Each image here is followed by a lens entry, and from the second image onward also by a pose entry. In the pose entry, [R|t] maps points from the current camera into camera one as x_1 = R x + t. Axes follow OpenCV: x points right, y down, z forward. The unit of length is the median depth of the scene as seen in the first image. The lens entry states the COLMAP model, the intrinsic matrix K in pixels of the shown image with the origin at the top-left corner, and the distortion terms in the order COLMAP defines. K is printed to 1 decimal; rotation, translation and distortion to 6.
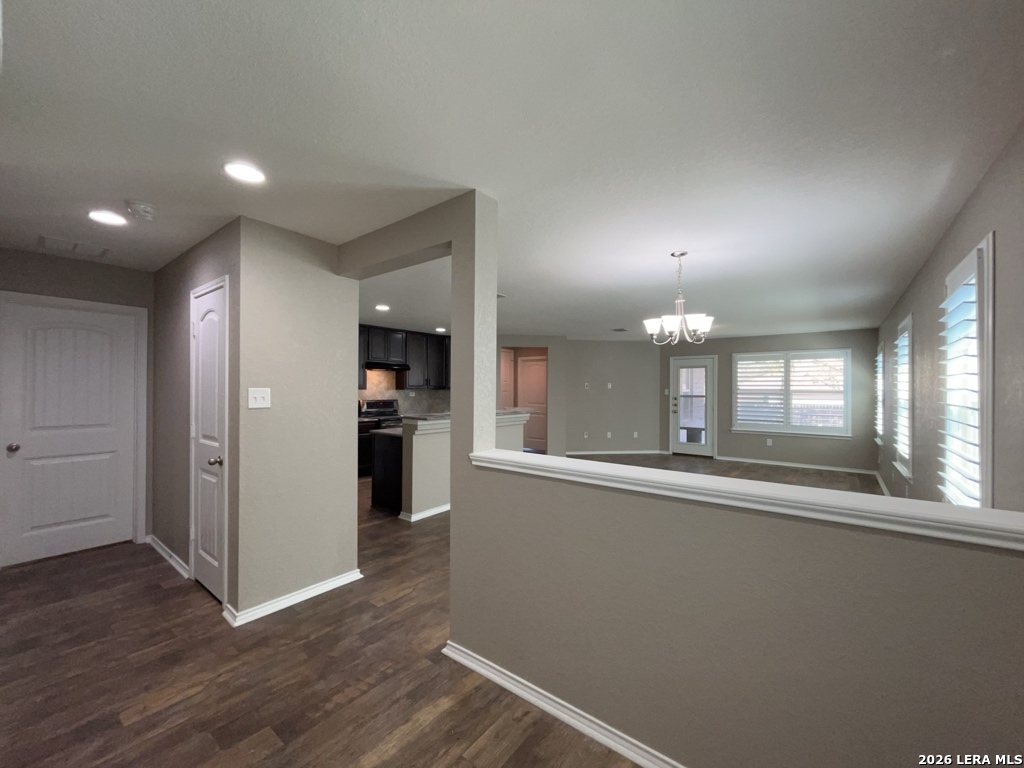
lens RADIAL K [[411.8, 0, 518.8], [0, 411.8, 381.4], [0, 0, 1]] dist [-0.001082, 0.000110]
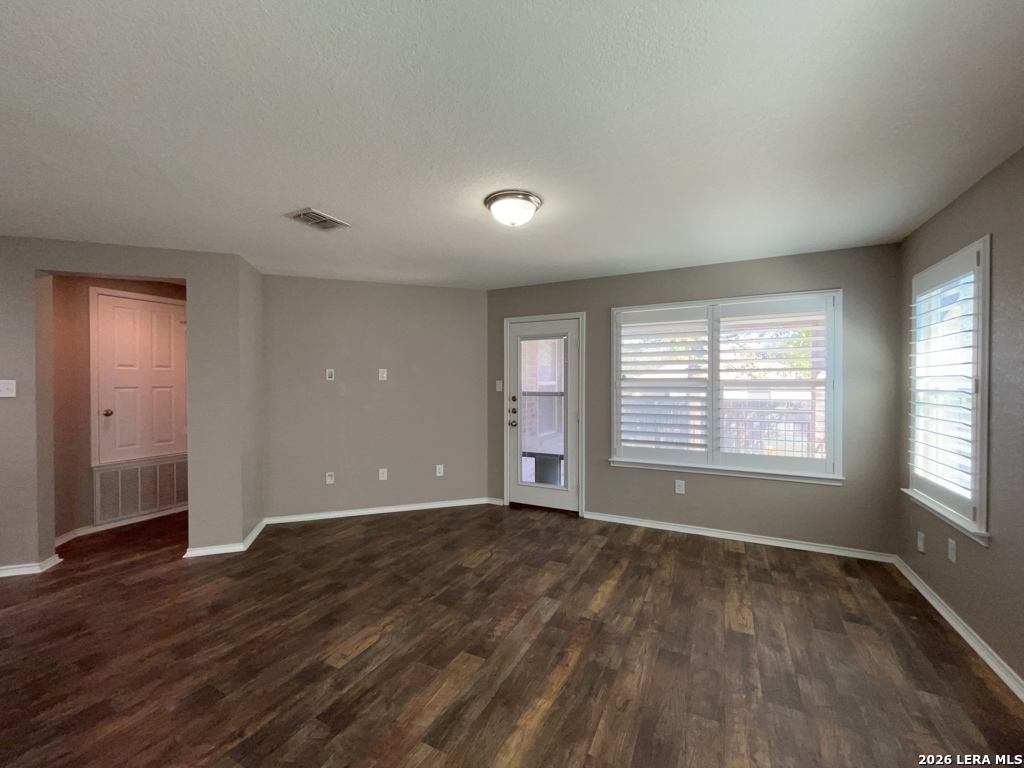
lens RADIAL K [[411.8, 0, 519.5], [0, 411.8, 377.3], [0, 0, 1]] dist [-0.001082, 0.000110]
pose [[0.981614, -0.010109, 0.190608, 0.299983], [0.007499, 0.999868, 0.014409, 0.008030], [-0.190729, -0.012715, 0.981560, 0.508383]]
